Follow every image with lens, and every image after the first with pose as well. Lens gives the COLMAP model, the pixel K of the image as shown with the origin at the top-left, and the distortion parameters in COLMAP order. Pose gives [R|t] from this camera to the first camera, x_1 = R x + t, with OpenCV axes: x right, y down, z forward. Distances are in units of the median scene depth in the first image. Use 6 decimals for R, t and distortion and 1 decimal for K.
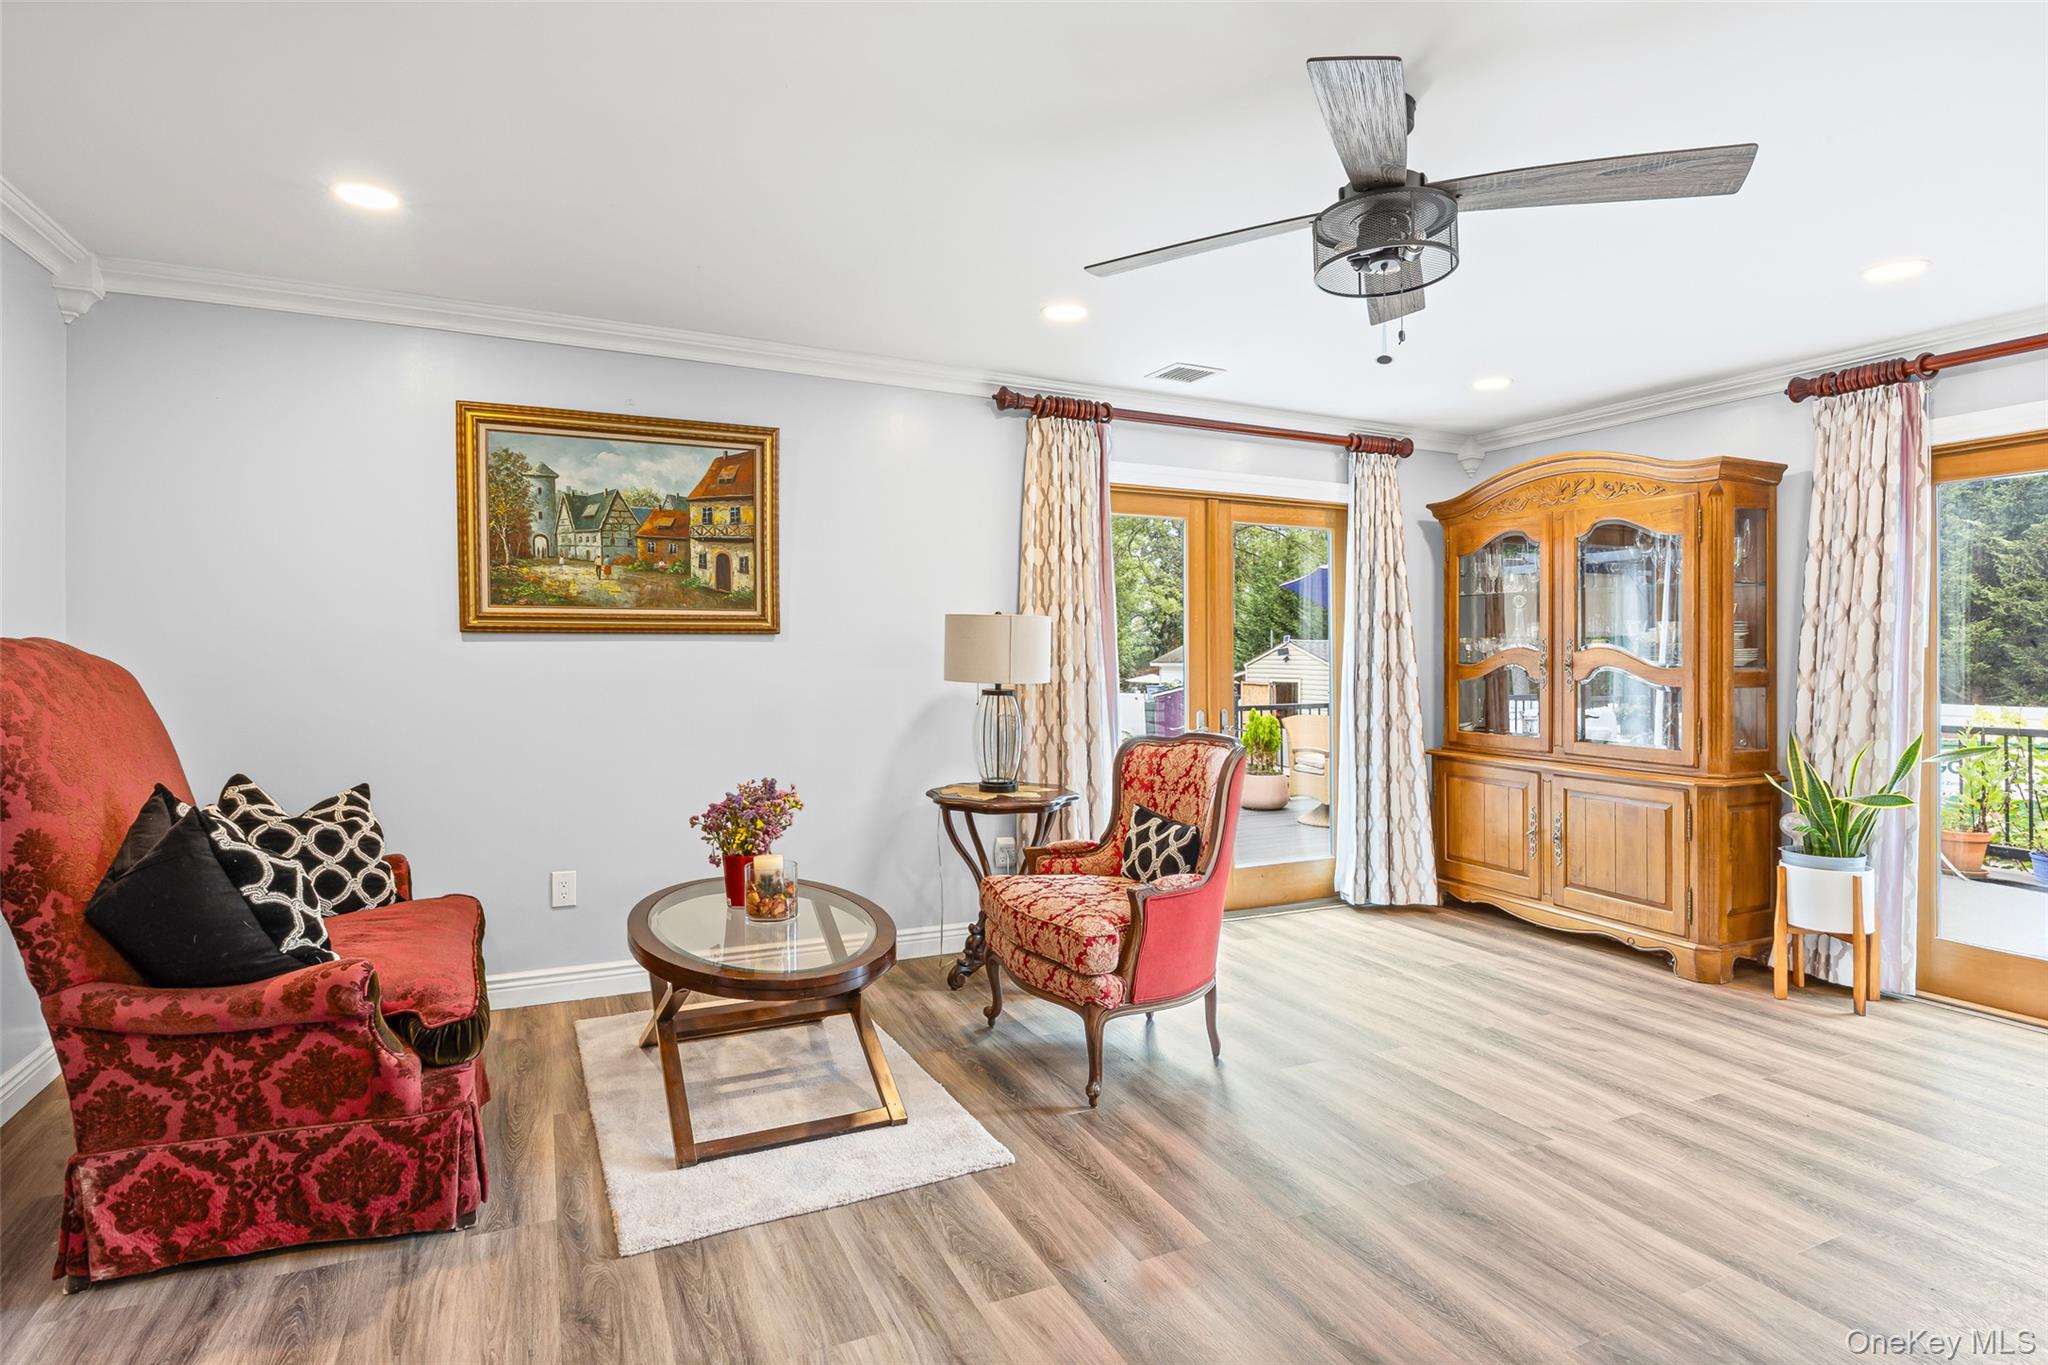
lens RADIAL K [[1027.2, 0, 999.3], [0, 1027.2, 661.3], [0, 0, 1]] dist [-0.010536, 0.001182]
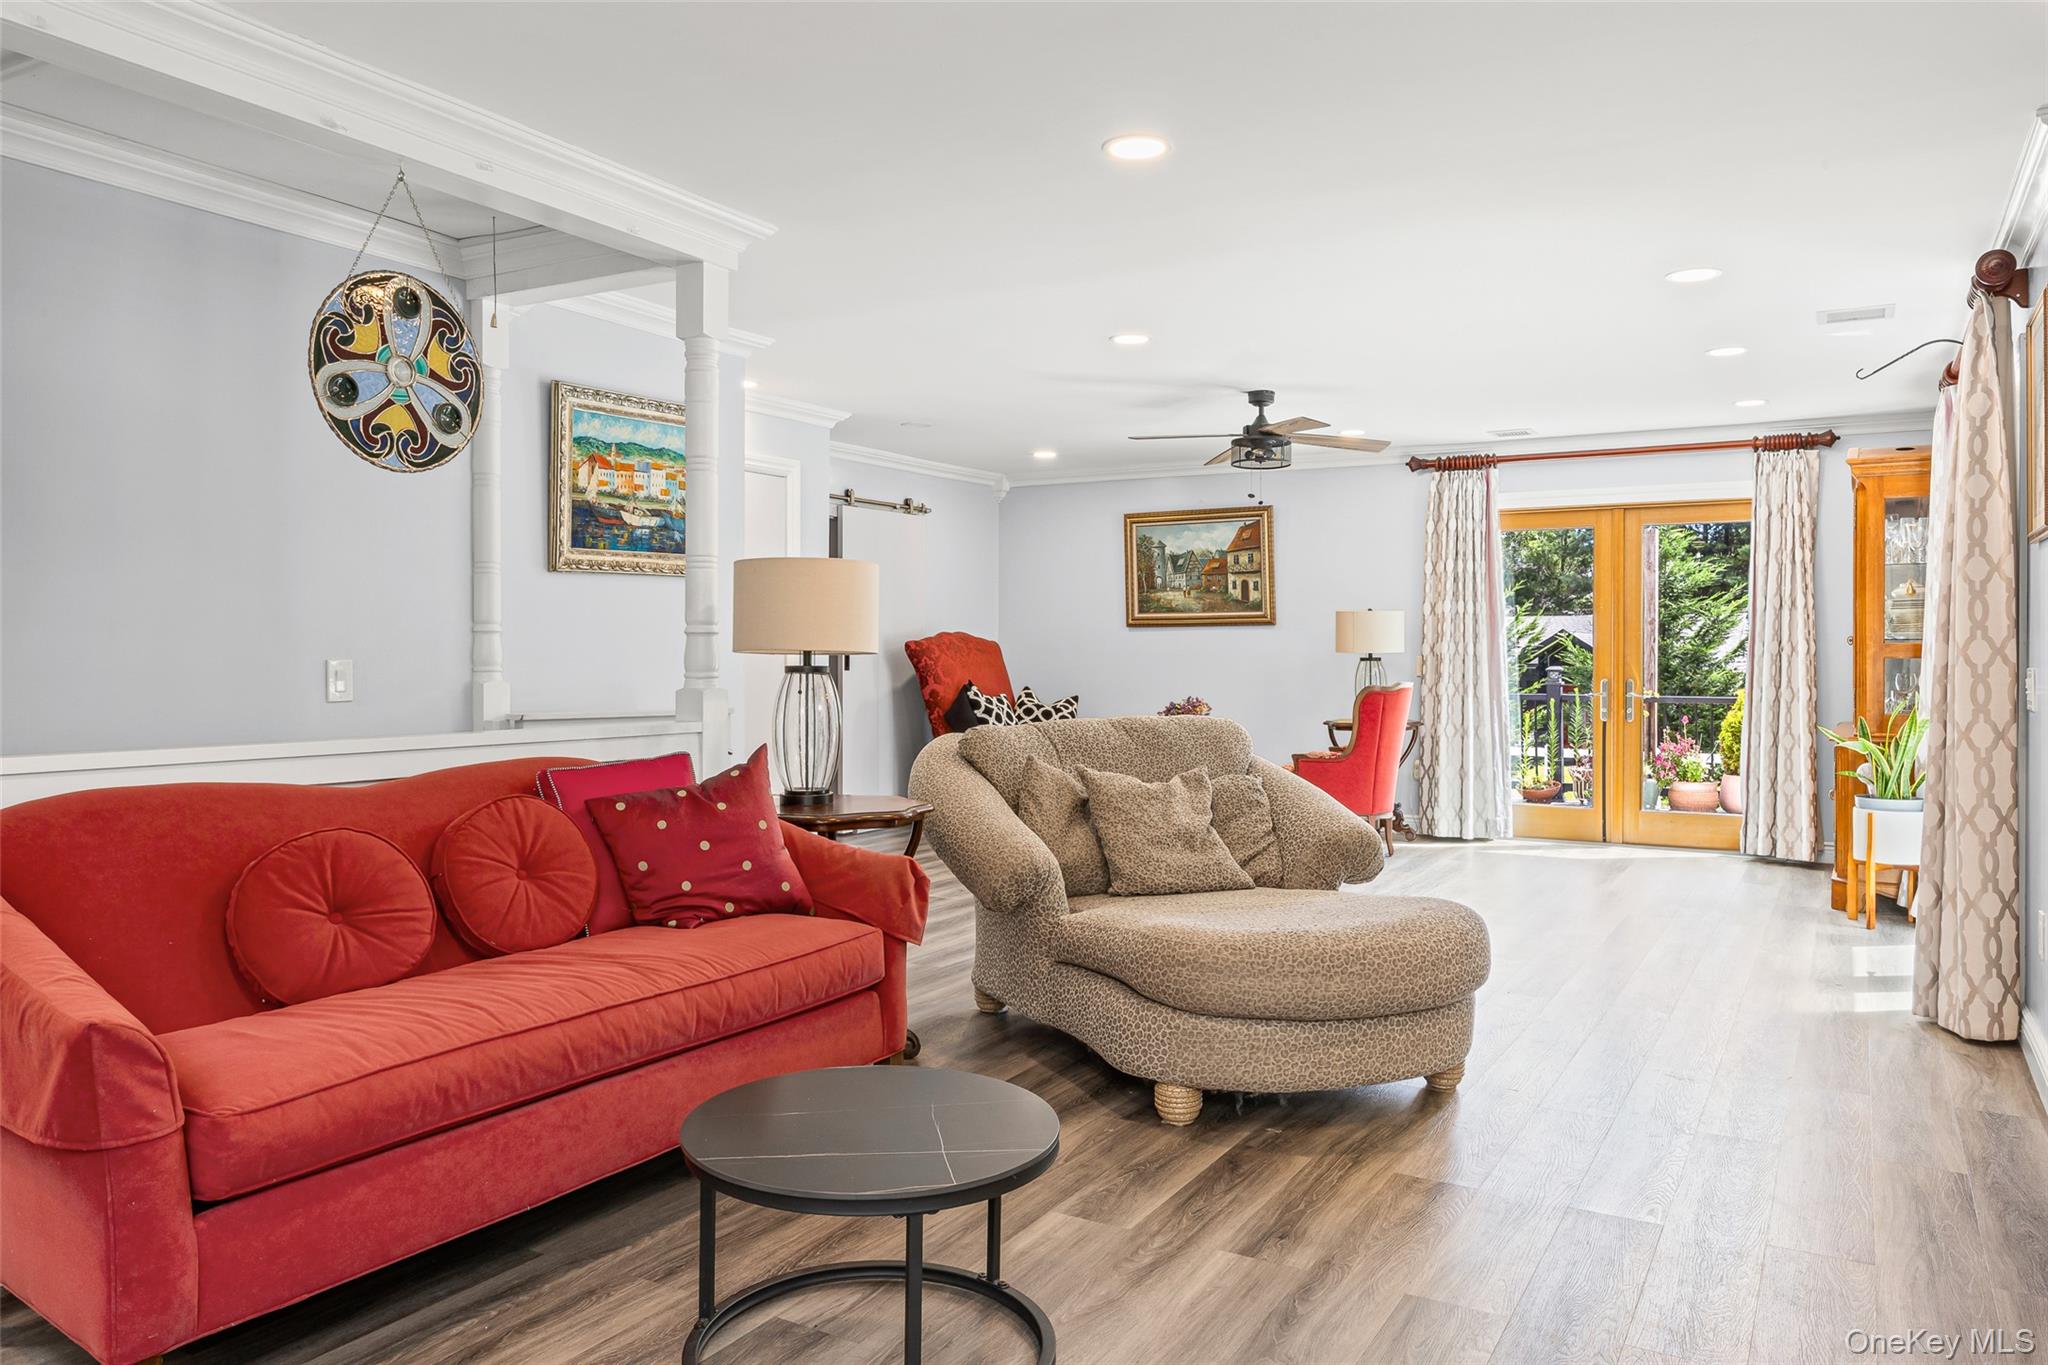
lens RADIAL K [[1421.2, 0, 1025.3], [0, 1421.2, 652.3], [0, 0, 1]] dist [-0.001198, 0.001509]
pose [[0.572931, 0.000082, -0.819604, 1.583249], [-0.004533, 0.999985, -0.003068, 0.030091], [0.819591, 0.005473, 0.572923, -0.743049]]
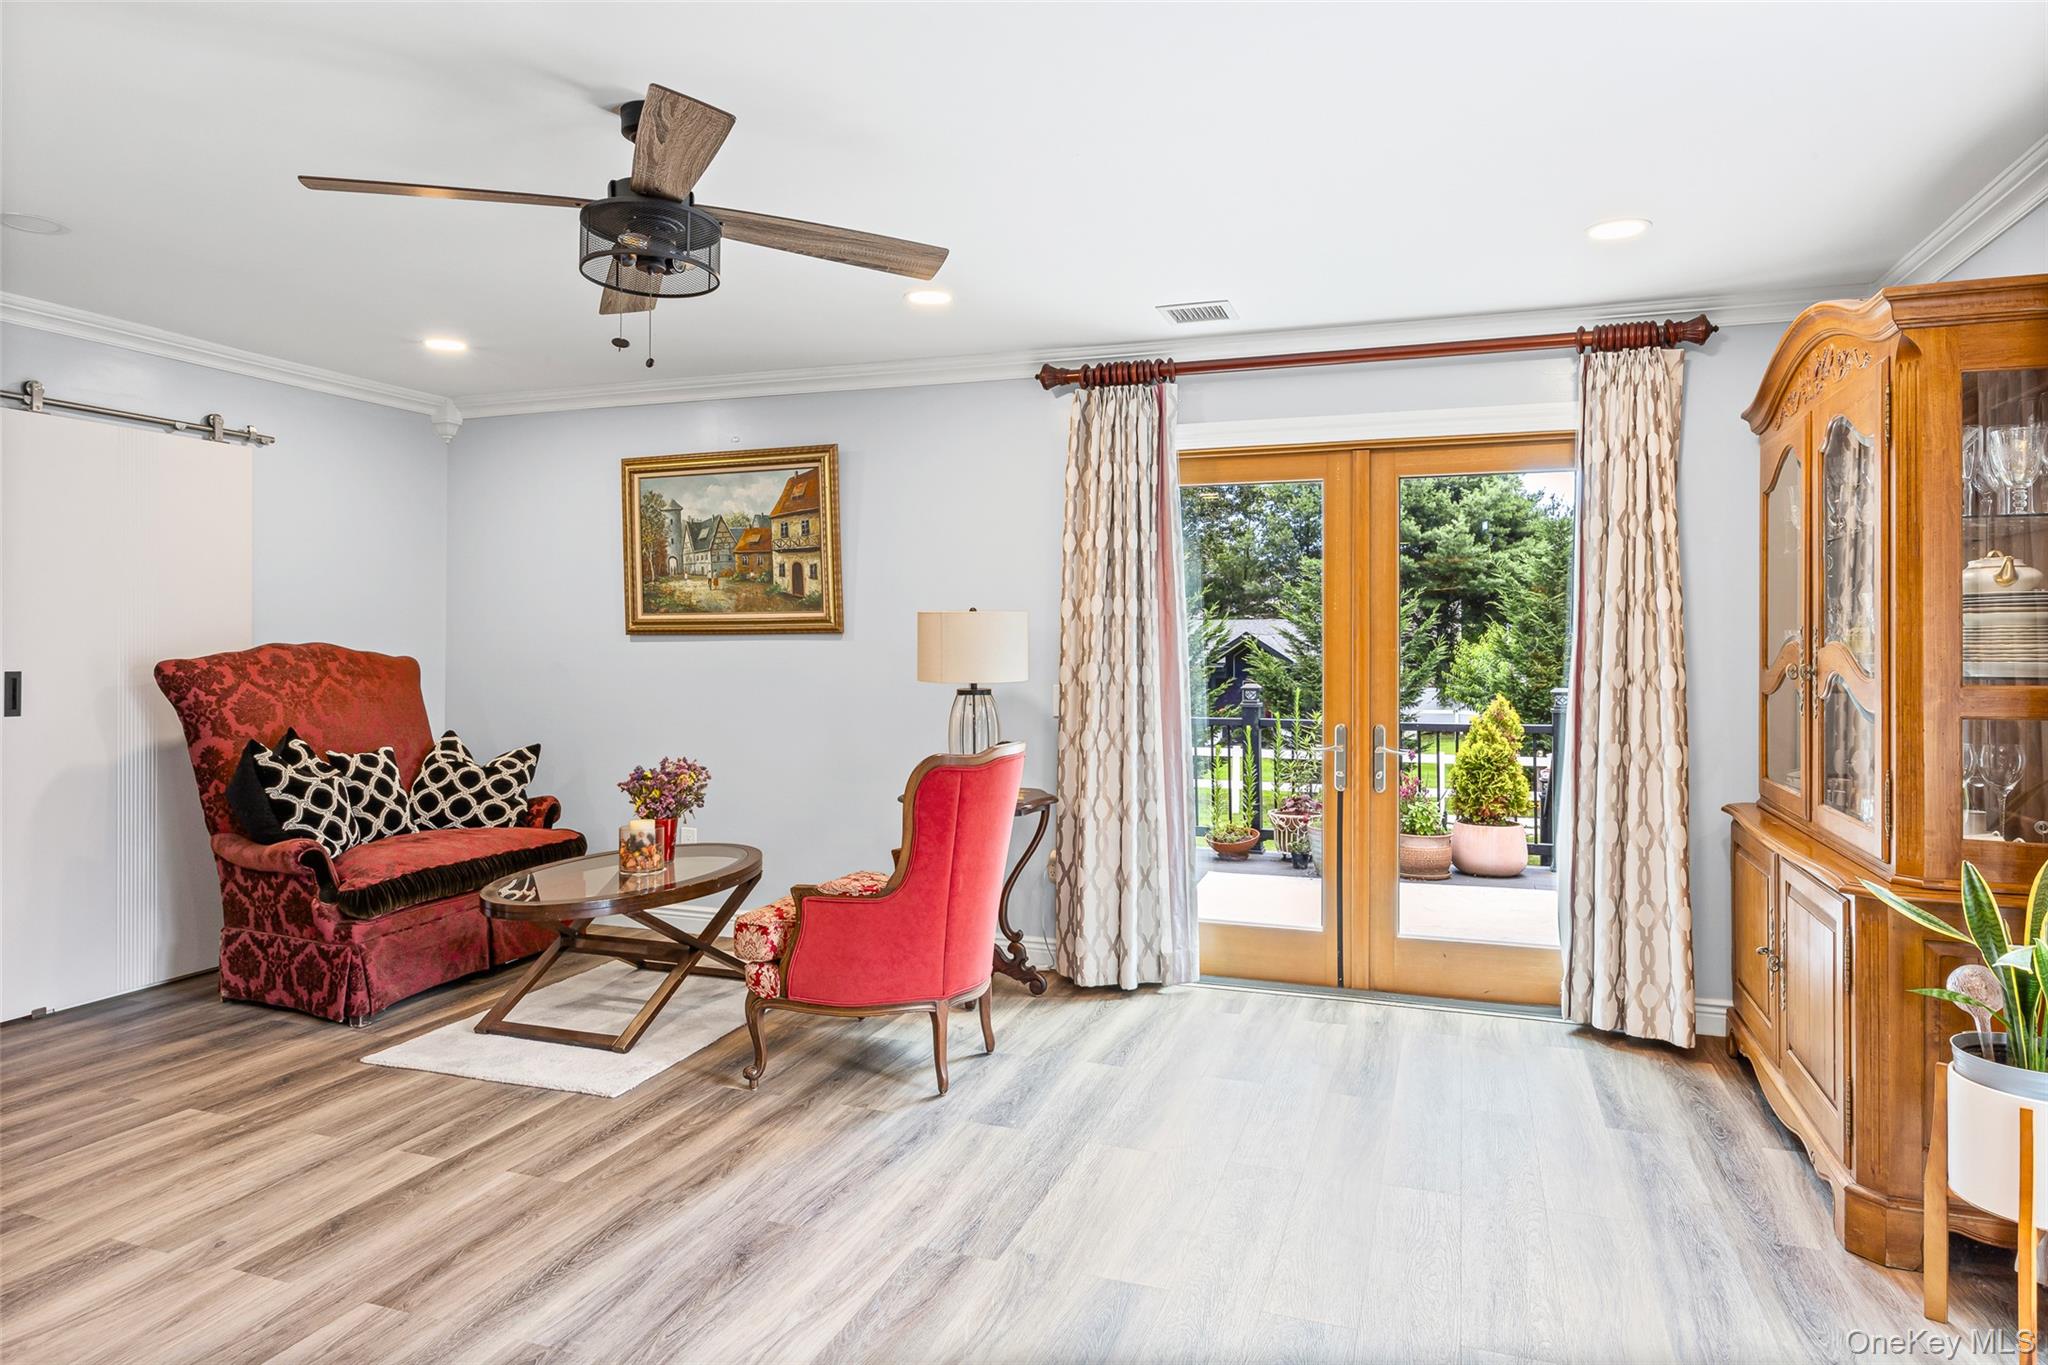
lens RADIAL K [[1212.1, 0, 1032.1], [0, 1212.1, 638.1], [0, 0, 1]] dist [-0.008421, 0.003362]
pose [[0.716813, -0.005622, -0.697243, 0.874313], [-0.004440, 0.999910, -0.012627, -0.006443], [0.697251, 0.012147, 0.716724, 0.236871]]
